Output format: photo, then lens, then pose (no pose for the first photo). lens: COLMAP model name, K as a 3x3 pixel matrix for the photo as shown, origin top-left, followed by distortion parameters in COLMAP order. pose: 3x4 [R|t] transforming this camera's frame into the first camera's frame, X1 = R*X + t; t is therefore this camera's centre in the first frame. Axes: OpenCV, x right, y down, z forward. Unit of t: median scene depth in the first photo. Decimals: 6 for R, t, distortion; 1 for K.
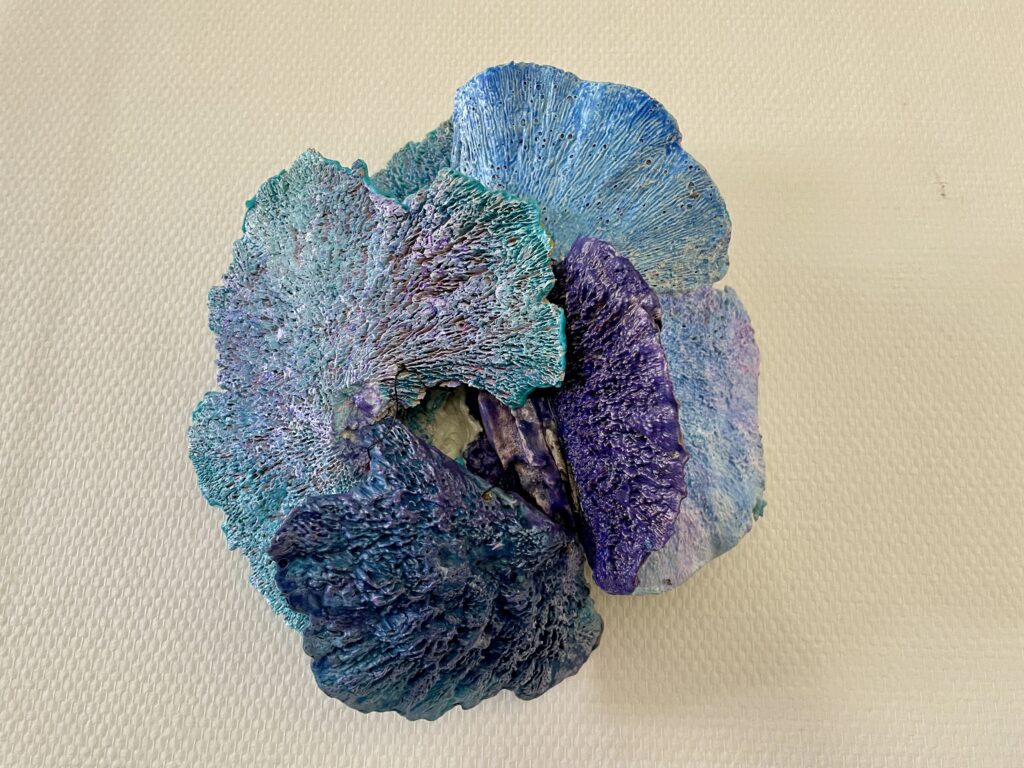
lens RADIAL K [[768.4, 0, 512.0], [0, 768.4, 384.6], [0, 0, 1]] dist [-0.000279, -0.000454]
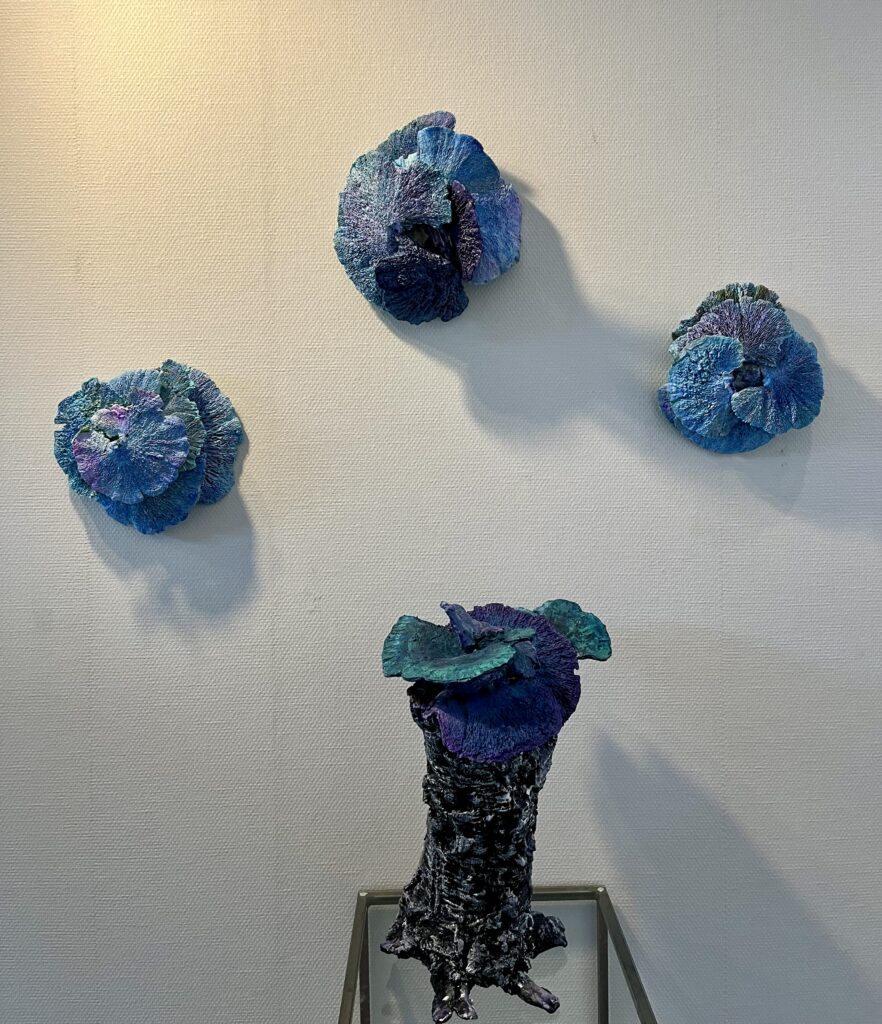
lens RADIAL K [[1008.2, 0, 440.8], [0, 1008.2, 509.9], [0, 0, 1]] dist [-0.000296, 0.000000]
pose [[0.999566, -0.028324, -0.008121, 0.015298], [0.029443, 0.949386, 0.312728, -0.193715], [-0.001148, -0.312831, 0.949808, -3.783495]]
